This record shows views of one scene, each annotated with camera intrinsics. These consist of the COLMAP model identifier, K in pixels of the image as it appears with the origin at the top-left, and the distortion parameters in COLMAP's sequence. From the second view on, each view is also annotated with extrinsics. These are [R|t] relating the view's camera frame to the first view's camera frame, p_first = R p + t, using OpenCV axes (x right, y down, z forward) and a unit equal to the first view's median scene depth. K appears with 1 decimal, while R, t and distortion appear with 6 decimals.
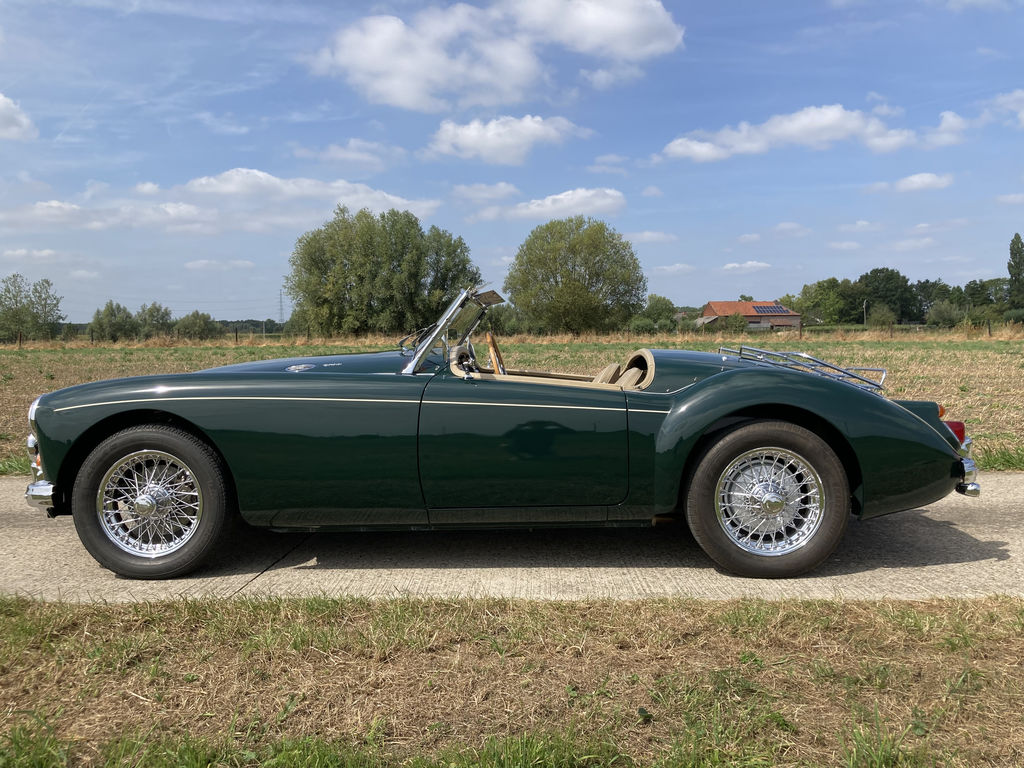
lens RADIAL K [[828.3, 0, 512.0], [0, 828.3, 384.0], [0, 0, 1]] dist [-0.000166, -0.000222]
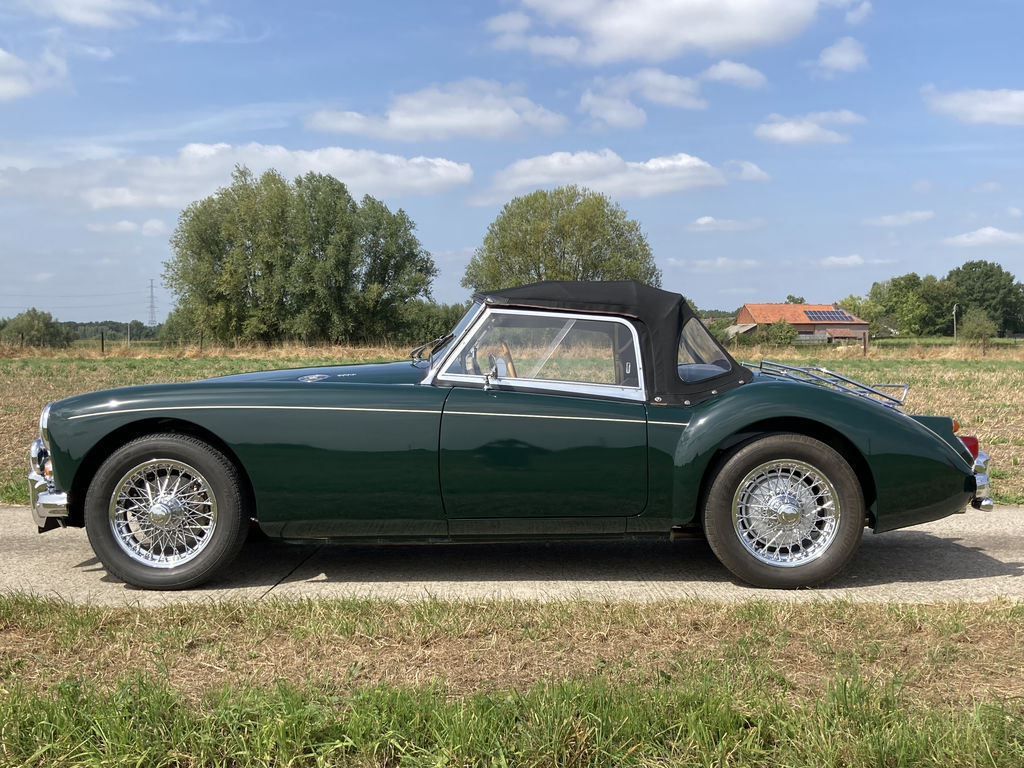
lens RADIAL K [[1154.1, 0, 512.0], [0, 1154.1, 384.0], [0, 0, 1]] dist [-0.001574, -0.026009]
pose [[0.999385, 0.009398, 0.033775, -0.069194], [-0.008495, 0.999606, -0.026764, 0.023223], [-0.034013, 0.026461, 0.999071, -0.381871]]
